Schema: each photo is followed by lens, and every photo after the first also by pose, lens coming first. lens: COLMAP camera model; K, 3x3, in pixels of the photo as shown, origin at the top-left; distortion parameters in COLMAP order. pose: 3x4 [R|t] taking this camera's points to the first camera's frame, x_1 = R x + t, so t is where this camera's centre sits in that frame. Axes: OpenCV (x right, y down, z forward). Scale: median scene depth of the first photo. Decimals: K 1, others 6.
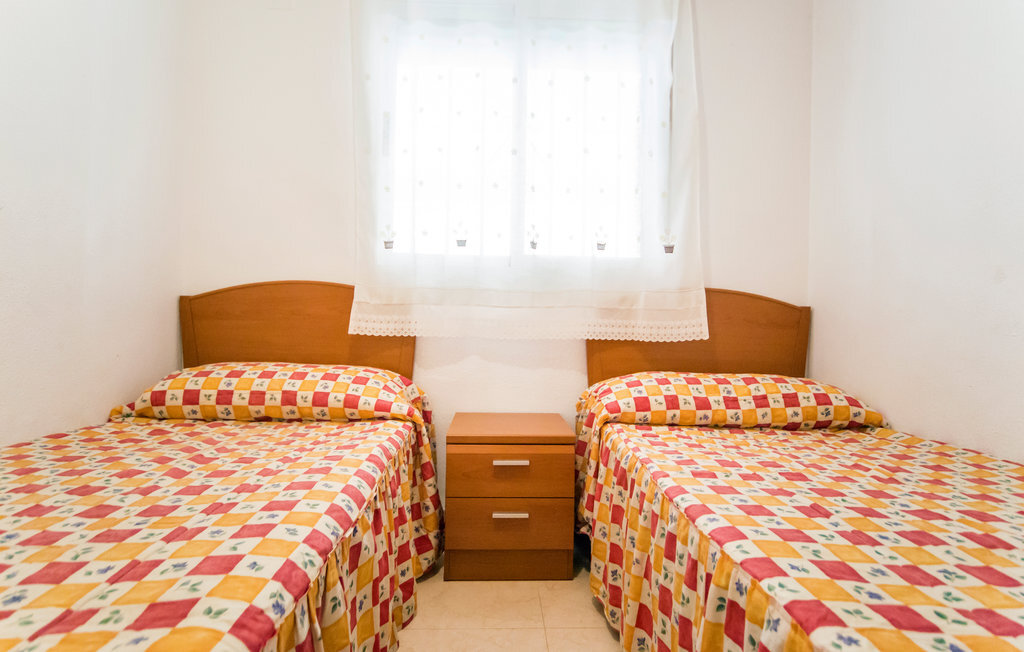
lens RADIAL K [[484.9, 0, 536.8], [0, 484.9, 316.0], [0, 0, 1]] dist [-0.002745, 0.000284]
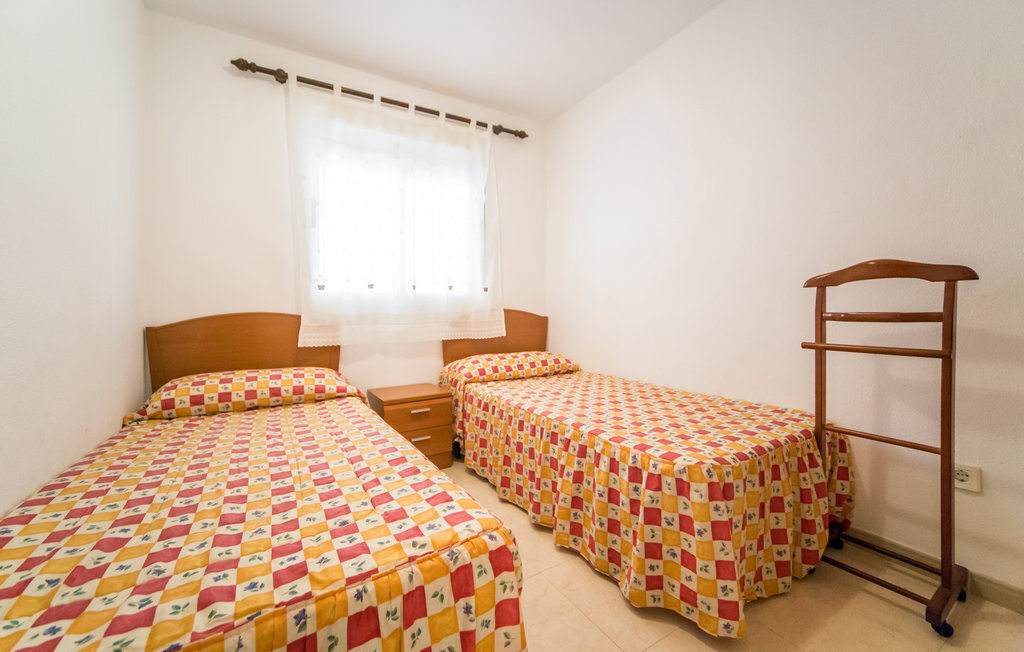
lens RADIAL K [[393.1, 0, 510.5], [0, 393.1, 319.6], [0, 0, 1]] dist [-0.001462, -0.000008]
pose [[0.875588, -0.040954, 0.481319, -0.439579], [0.020400, 0.998646, 0.047862, -0.105205], [-0.482627, -0.032088, 0.875238, -0.448785]]
